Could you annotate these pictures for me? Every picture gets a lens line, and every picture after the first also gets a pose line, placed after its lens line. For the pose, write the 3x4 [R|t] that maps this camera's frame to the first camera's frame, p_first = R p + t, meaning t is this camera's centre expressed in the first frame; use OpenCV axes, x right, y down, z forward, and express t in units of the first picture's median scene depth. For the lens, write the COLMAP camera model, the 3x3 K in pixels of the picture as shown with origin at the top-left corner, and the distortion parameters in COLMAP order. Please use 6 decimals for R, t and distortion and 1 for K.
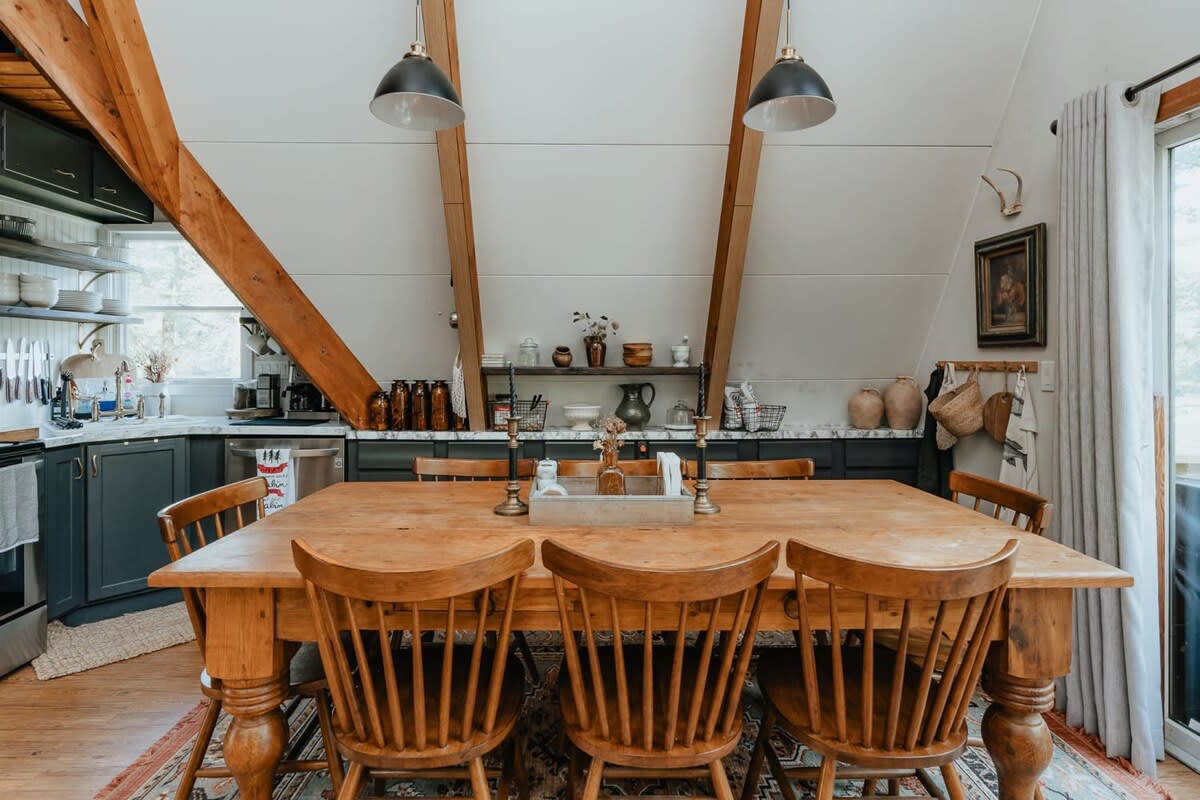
lens RADIAL K [[582.0, 0, 598.7], [0, 582.0, 360.3], [0, 0, 1]] dist [-0.002201, 0.000120]
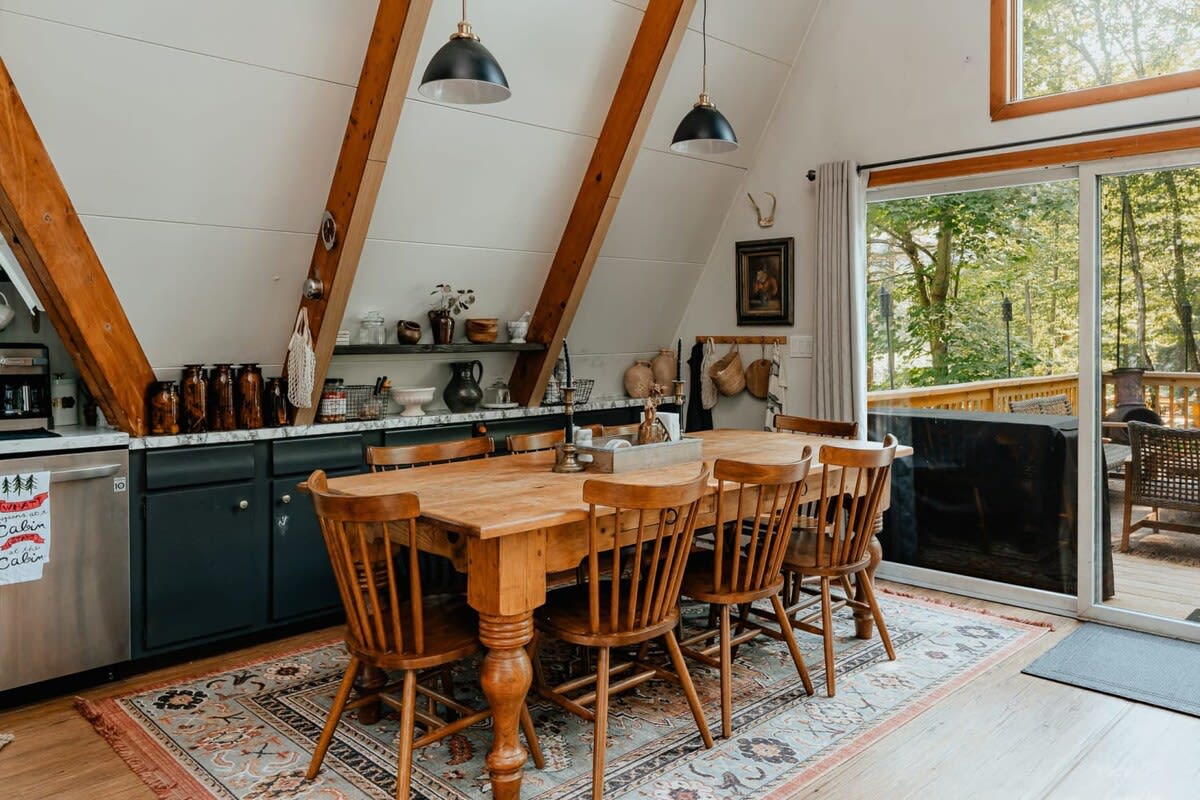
lens RADIAL K [[881.8, 0, 601.0], [0, 881.8, 341.0], [0, 0, 1]] dist [0.005588, 0.002766]
pose [[0.730859, -0.008098, 0.682480, -0.766238], [0.002799, 0.999957, 0.008867, -0.004788], [-0.682523, -0.004570, 0.730850, -0.178676]]
